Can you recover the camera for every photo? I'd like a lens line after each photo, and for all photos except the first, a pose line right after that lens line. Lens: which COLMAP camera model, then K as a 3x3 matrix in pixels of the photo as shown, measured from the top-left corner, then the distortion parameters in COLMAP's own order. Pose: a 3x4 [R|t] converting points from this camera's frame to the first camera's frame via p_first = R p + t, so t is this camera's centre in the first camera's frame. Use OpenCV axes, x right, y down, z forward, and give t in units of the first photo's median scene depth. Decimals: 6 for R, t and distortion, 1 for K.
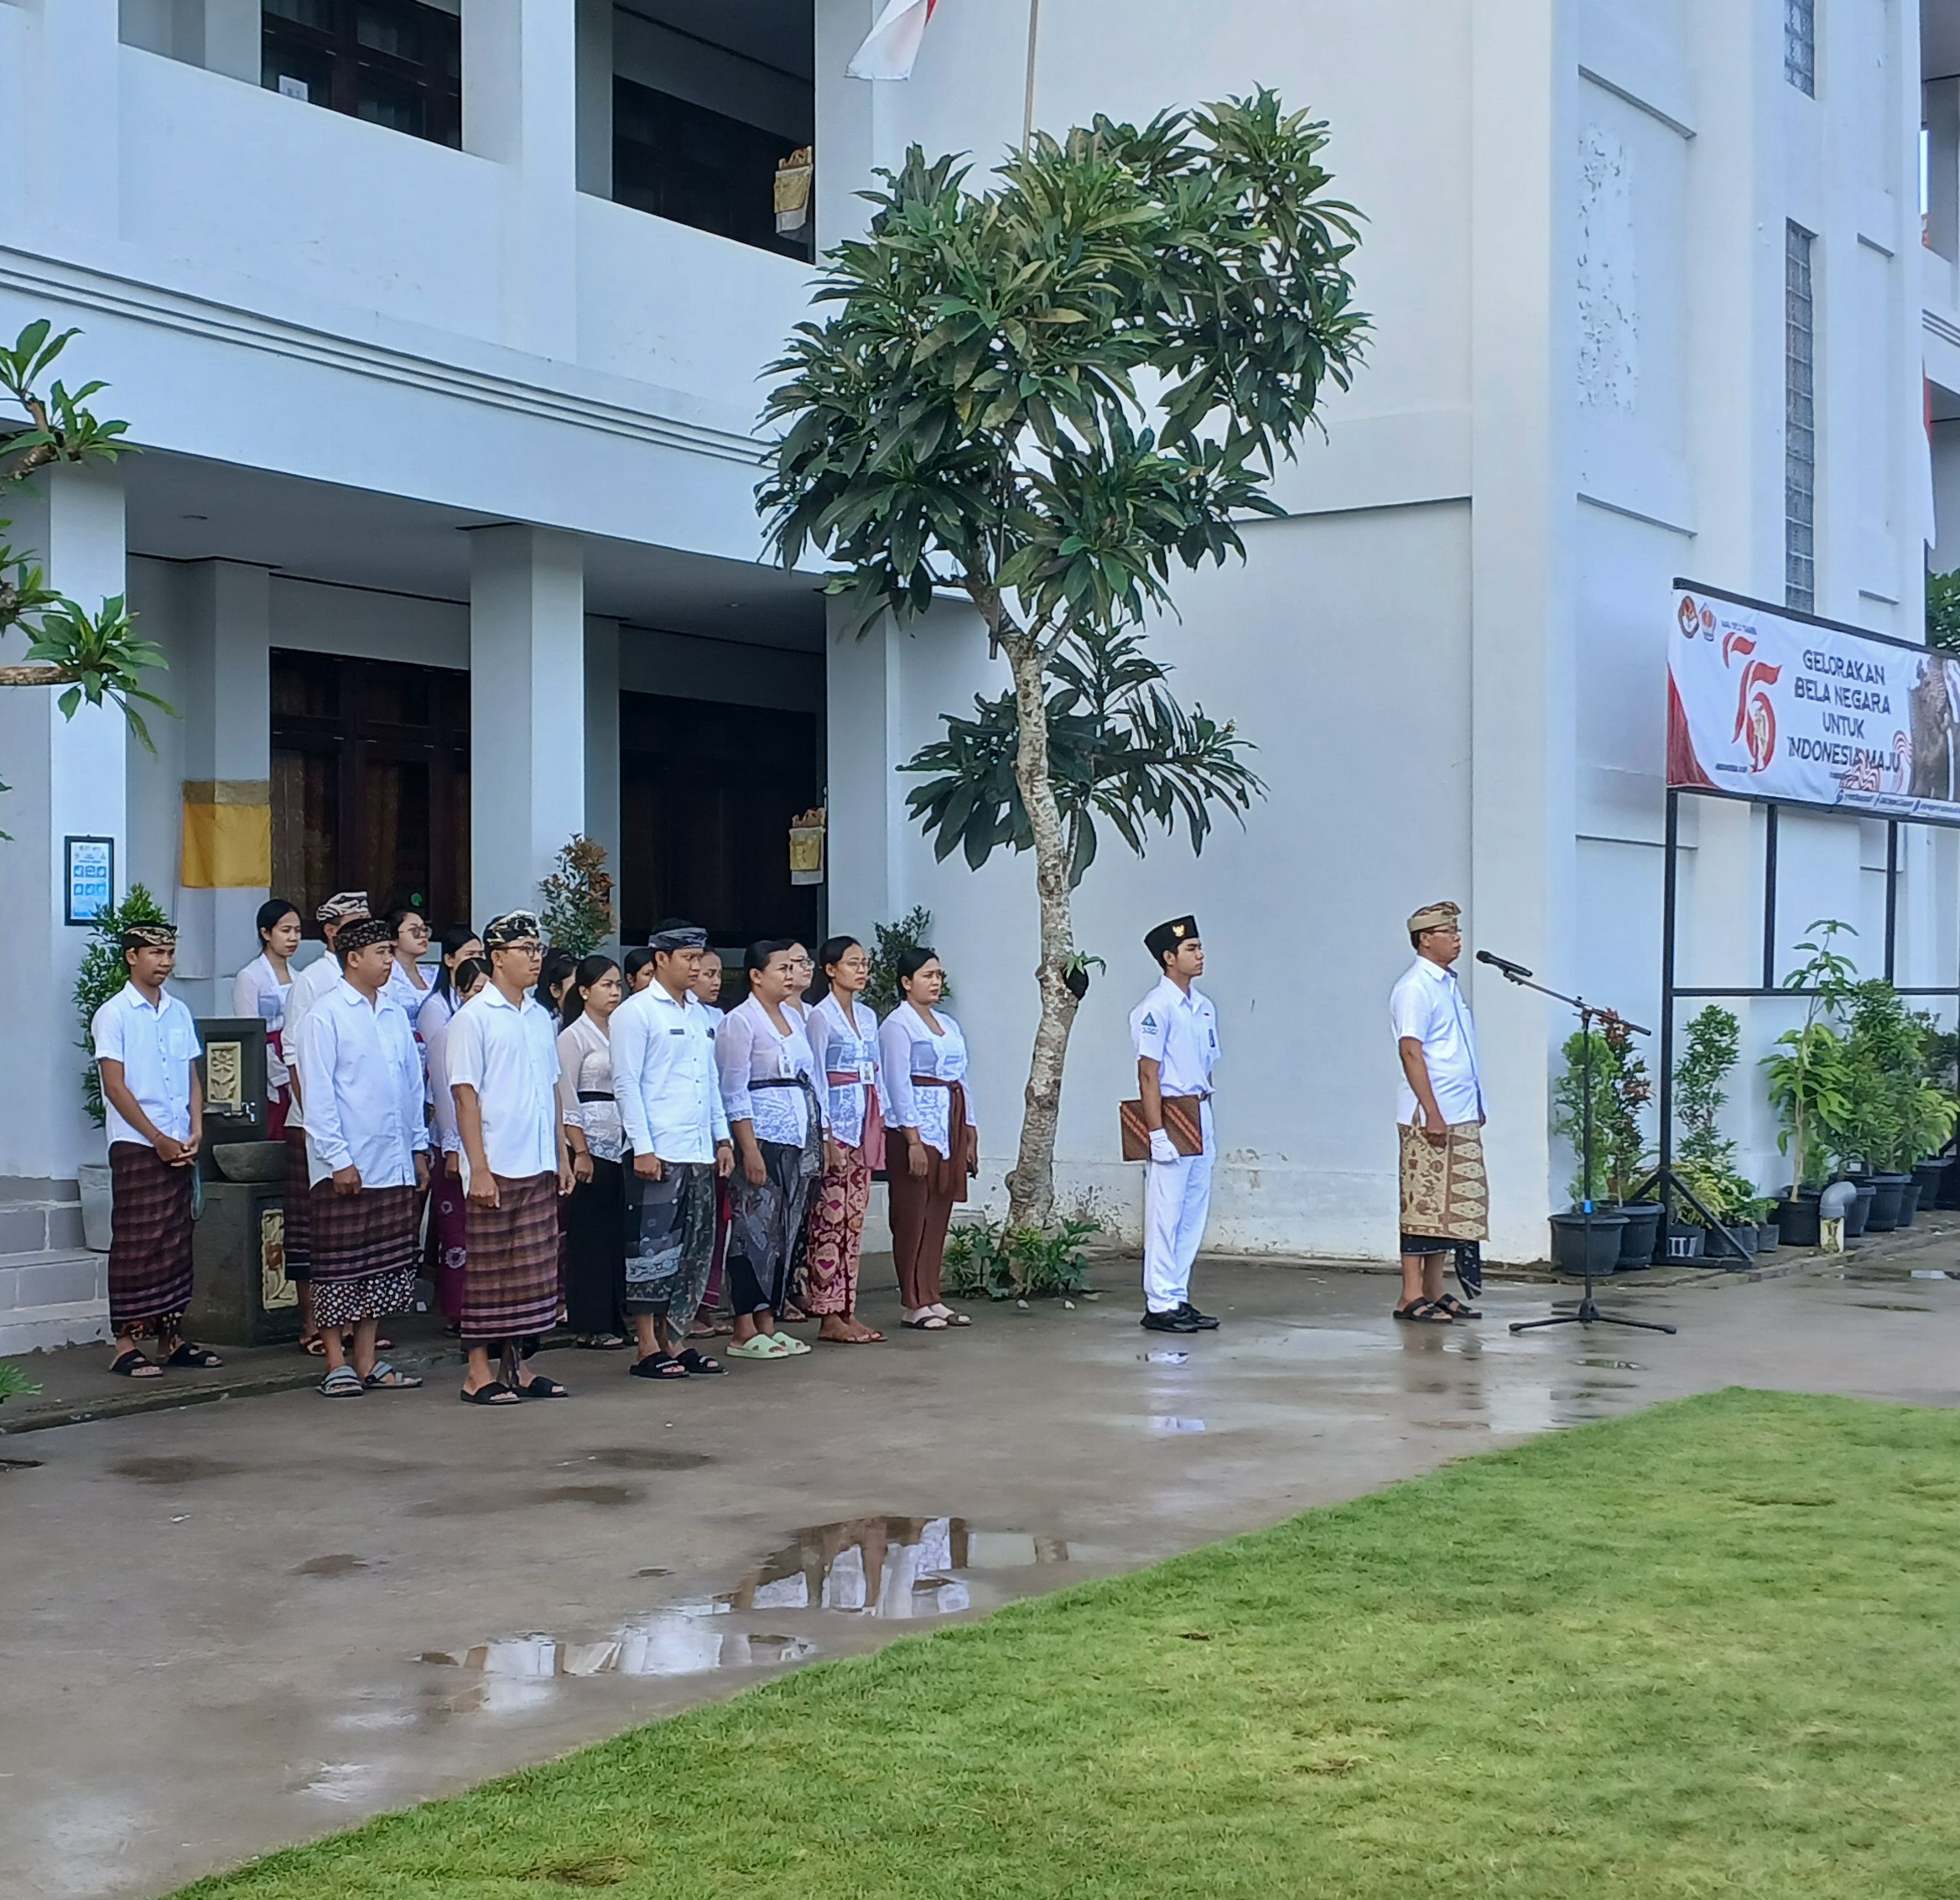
lens RADIAL K [[3294.3, 0, 980.0], [0, 3294.3, 950.0], [0, 0, 1]] dist [0.004398, 1.992109]
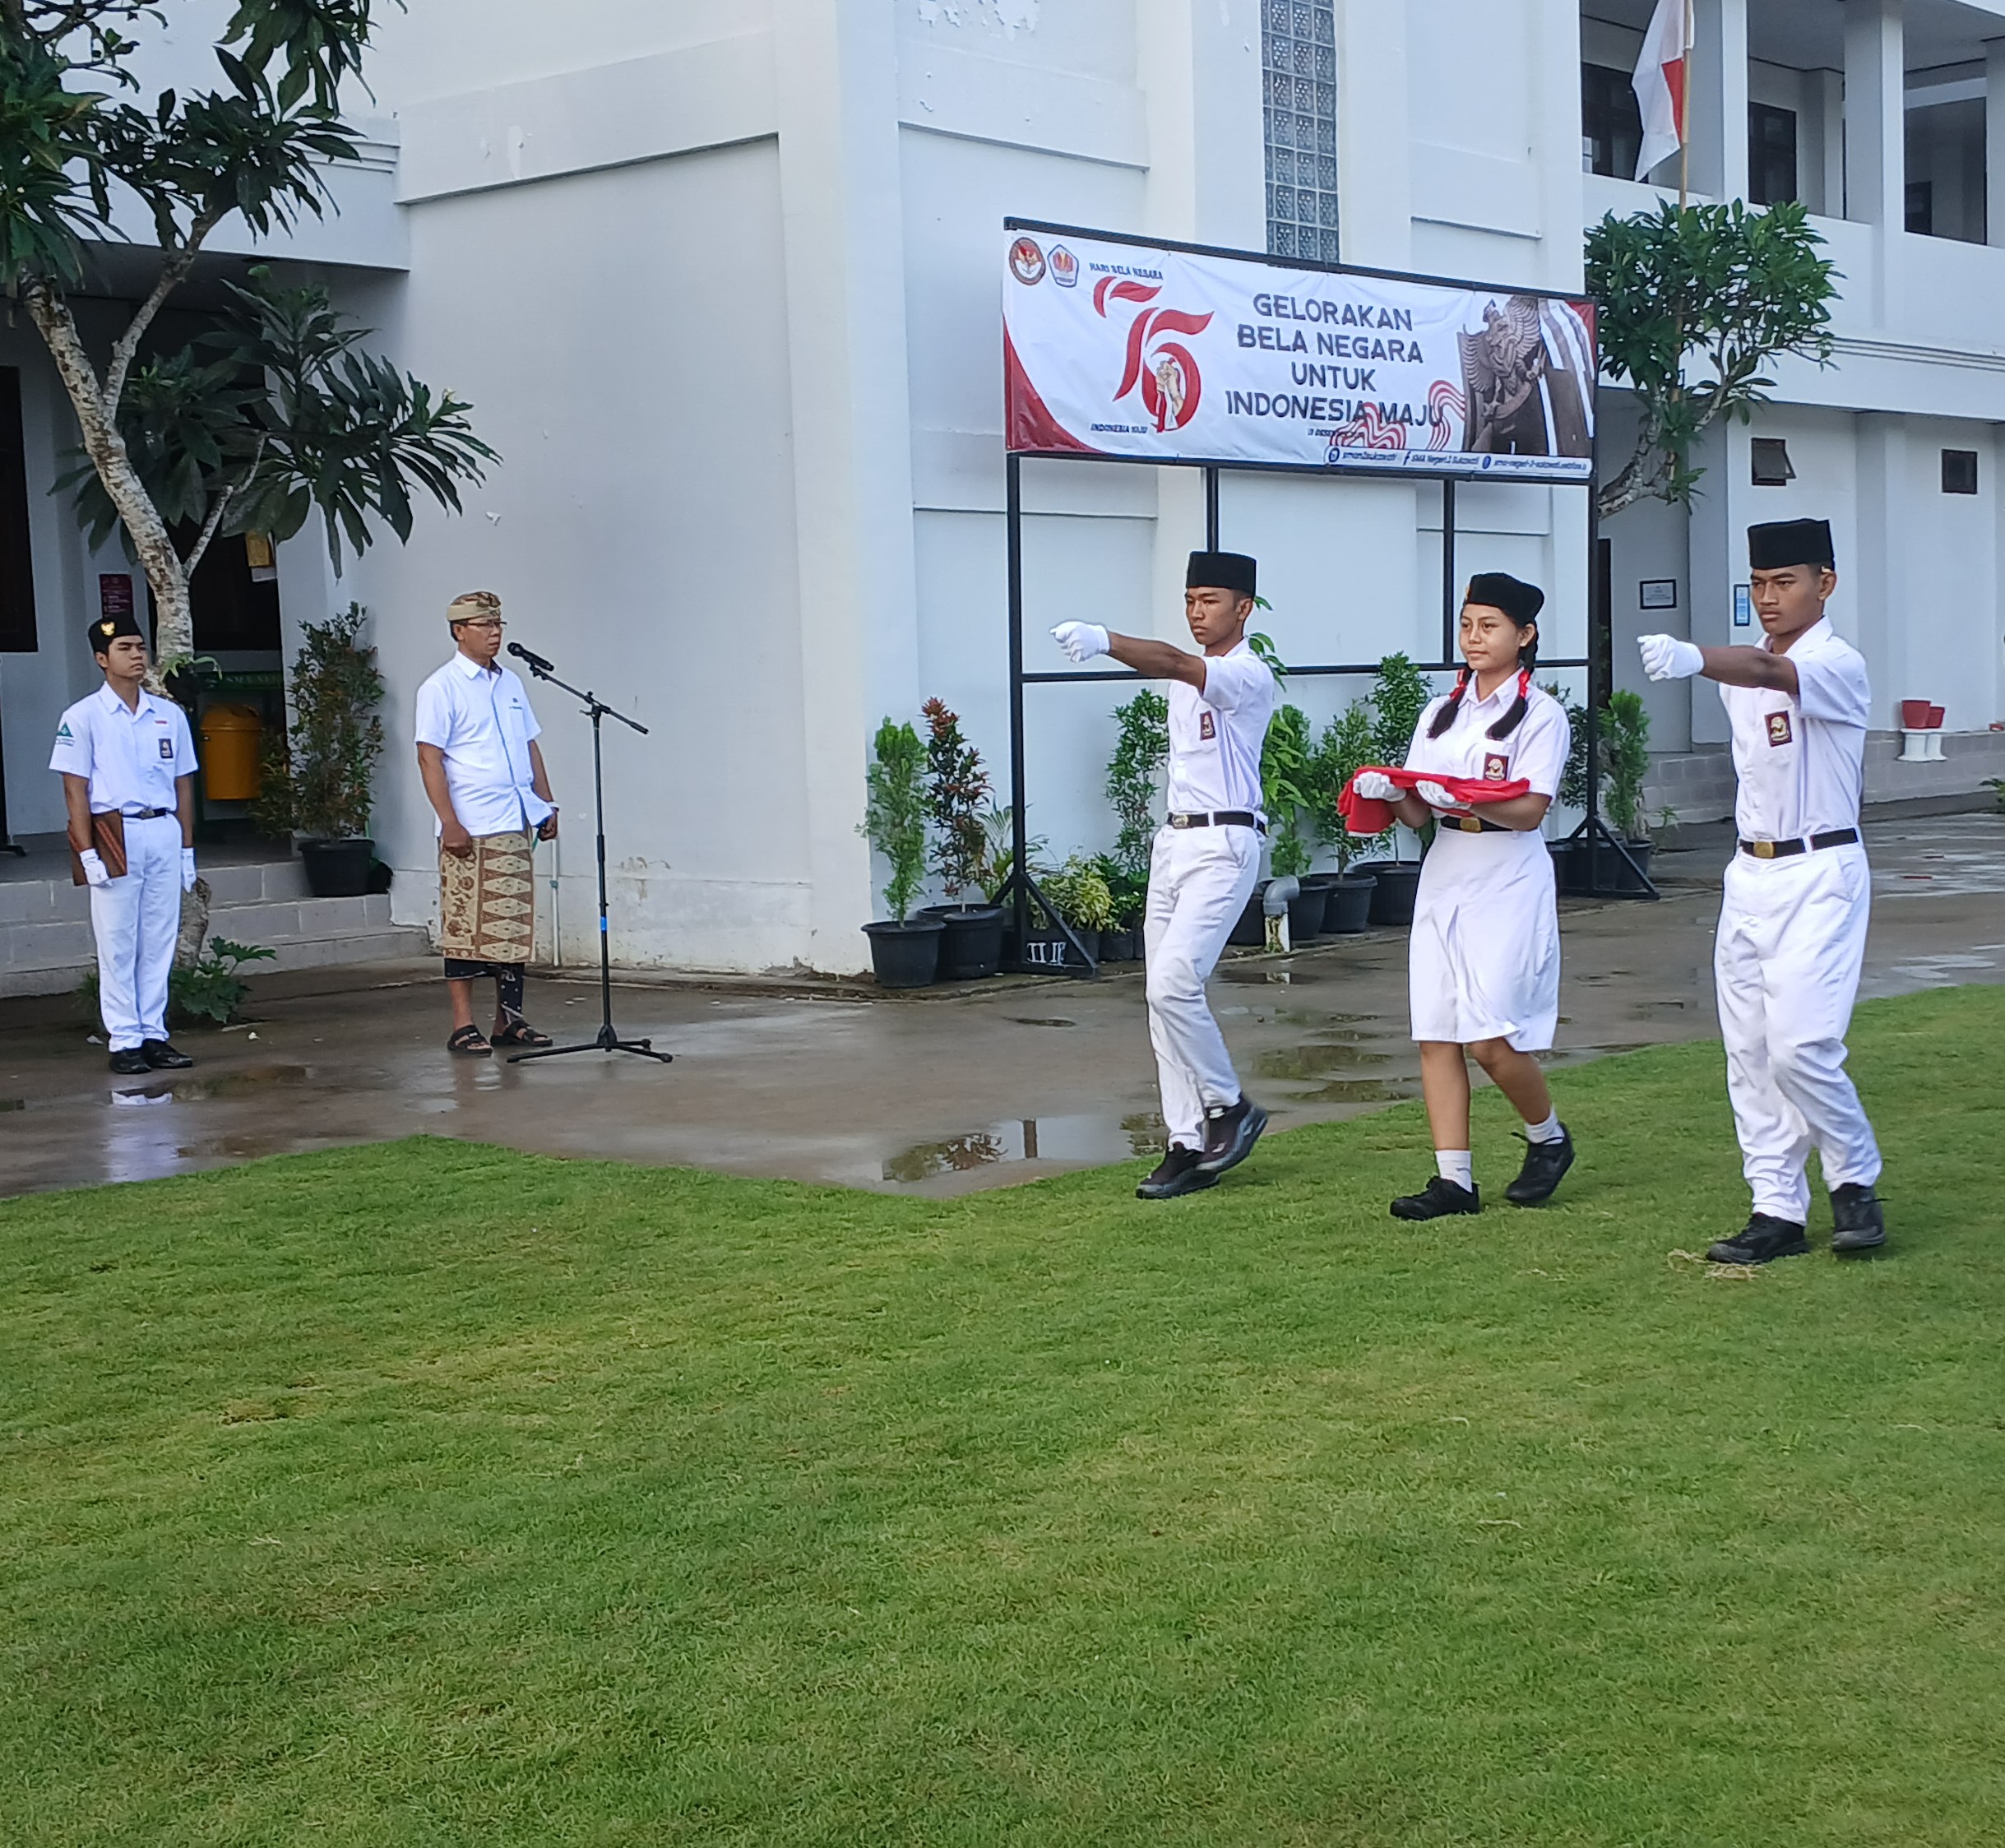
lens RADIAL K [[3267.2, 0, 1002.5], [0, 3267.2, 924.0], [0, 0, 1]] dist [0.180018, -0.100628]
pose [[0.995112, -0.019827, -0.096740, 0.290673], [0.028152, 0.995944, 0.085457, 0.003024], [0.094653, -0.087763, 0.991634, 0.092068]]
